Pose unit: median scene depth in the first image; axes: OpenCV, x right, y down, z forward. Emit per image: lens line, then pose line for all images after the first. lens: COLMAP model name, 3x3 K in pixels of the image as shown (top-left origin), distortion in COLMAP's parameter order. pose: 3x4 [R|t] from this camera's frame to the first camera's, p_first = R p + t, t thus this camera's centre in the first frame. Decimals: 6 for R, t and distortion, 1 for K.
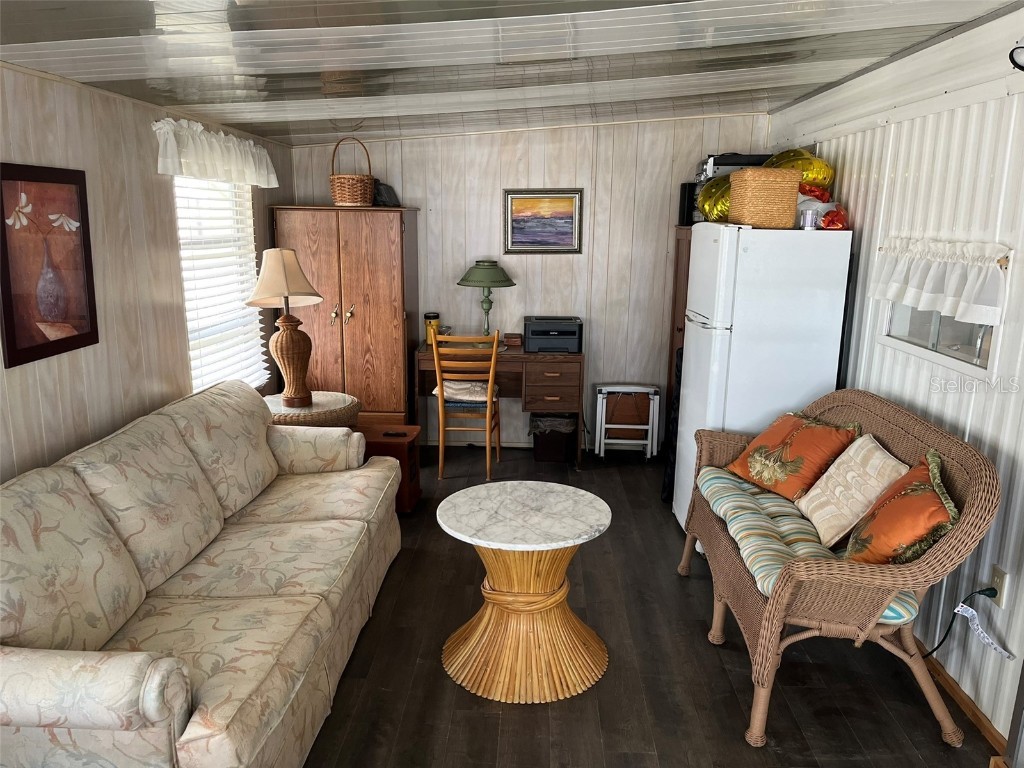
lens RADIAL K [[772.4, 0, 500.8], [0, 772.4, 388.9], [0, 0, 1]] dist [0.062060, -0.092626]
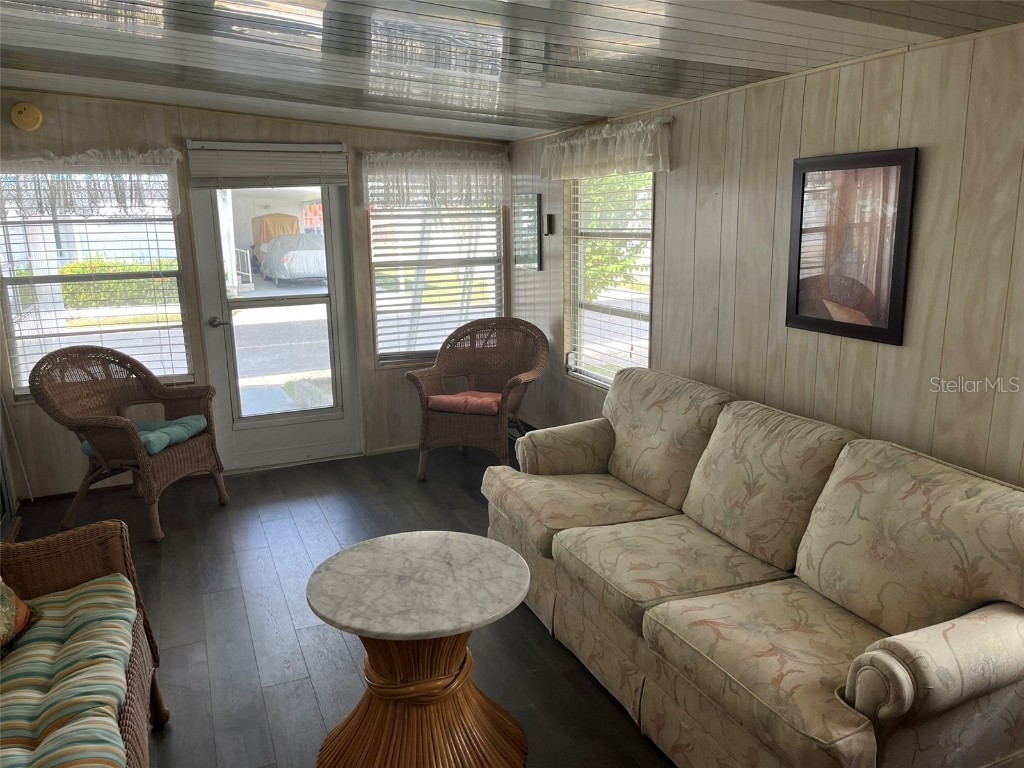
lens RADIAL K [[772.4, 0, 500.8], [0, 772.4, 388.9], [0, 0, 1]] dist [0.062060, -0.092626]
pose [[-0.887914, 0.106291, -0.447560, 0.289962], [-0.091797, 0.912428, 0.398809, -0.340278], [0.450756, 0.395193, -0.800401, 1.603457]]
